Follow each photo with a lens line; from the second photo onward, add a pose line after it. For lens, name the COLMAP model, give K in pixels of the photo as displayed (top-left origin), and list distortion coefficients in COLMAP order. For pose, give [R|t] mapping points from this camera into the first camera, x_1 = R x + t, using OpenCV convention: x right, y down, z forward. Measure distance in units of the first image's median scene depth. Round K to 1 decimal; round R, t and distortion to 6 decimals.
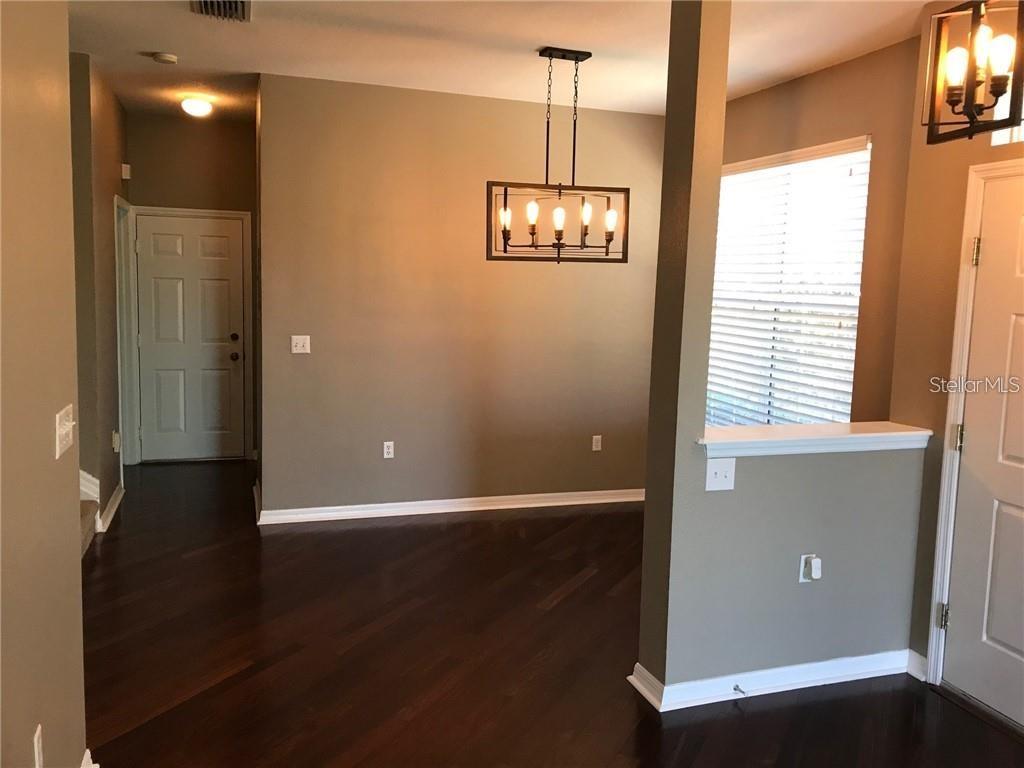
lens RADIAL K [[831.2, 0, 518.7], [0, 831.2, 376.0], [0, 0, 1]] dist [0.043221, -0.054006]
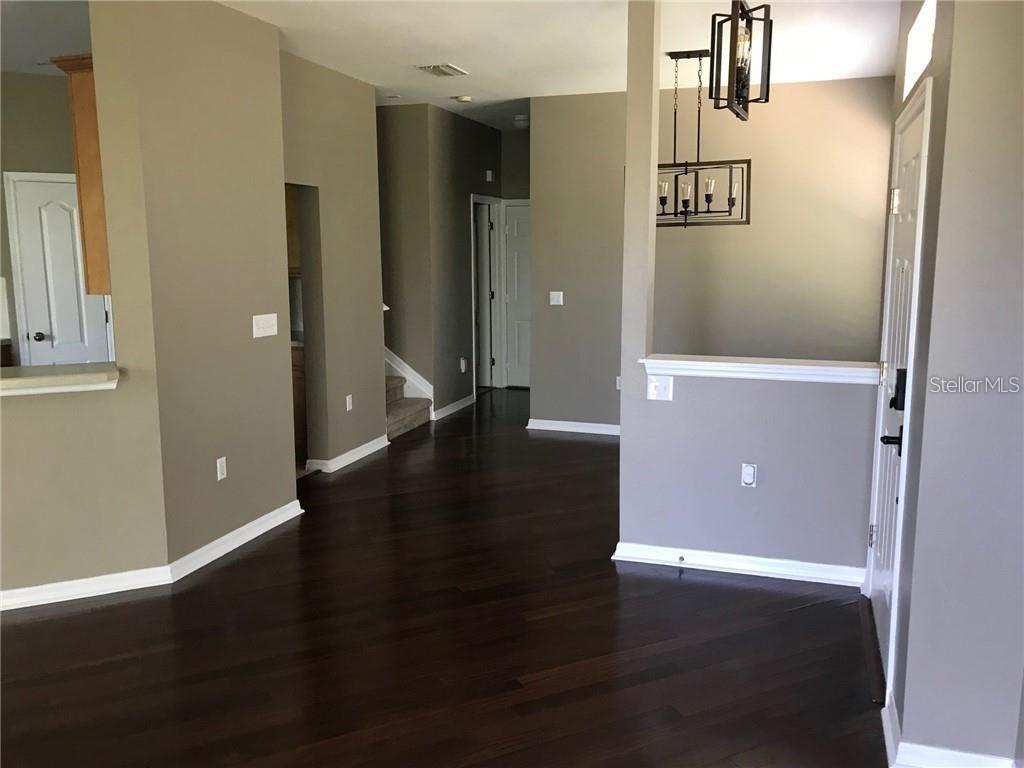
lens RADIAL K [[831.2, 0, 537.8], [0, 831.2, 376.5], [0, 0, 1]] dist [0.043221, -0.054006]
pose [[0.804395, 0.059202, -0.591138, 0.622413], [-0.041053, 0.998183, 0.044105, 0.037663], [0.592675, -0.011210, 0.805364, -0.112161]]
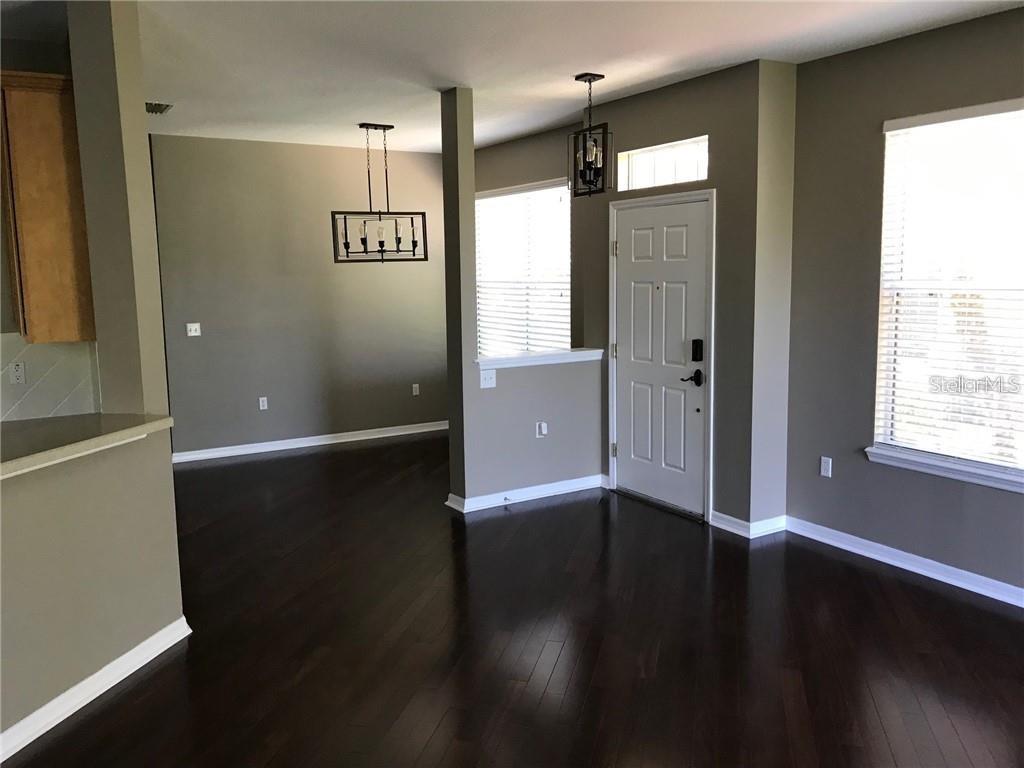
lens RADIAL K [[831.2, 0, 519.2], [0, 831.2, 382.4], [0, 0, 1]] dist [0.043221, -0.054006]
pose [[0.971515, -0.074669, 0.224905, -0.070161], [0.070167, 0.997143, 0.027954, 0.058966], [-0.226350, -0.011376, 0.973980, -0.556888]]
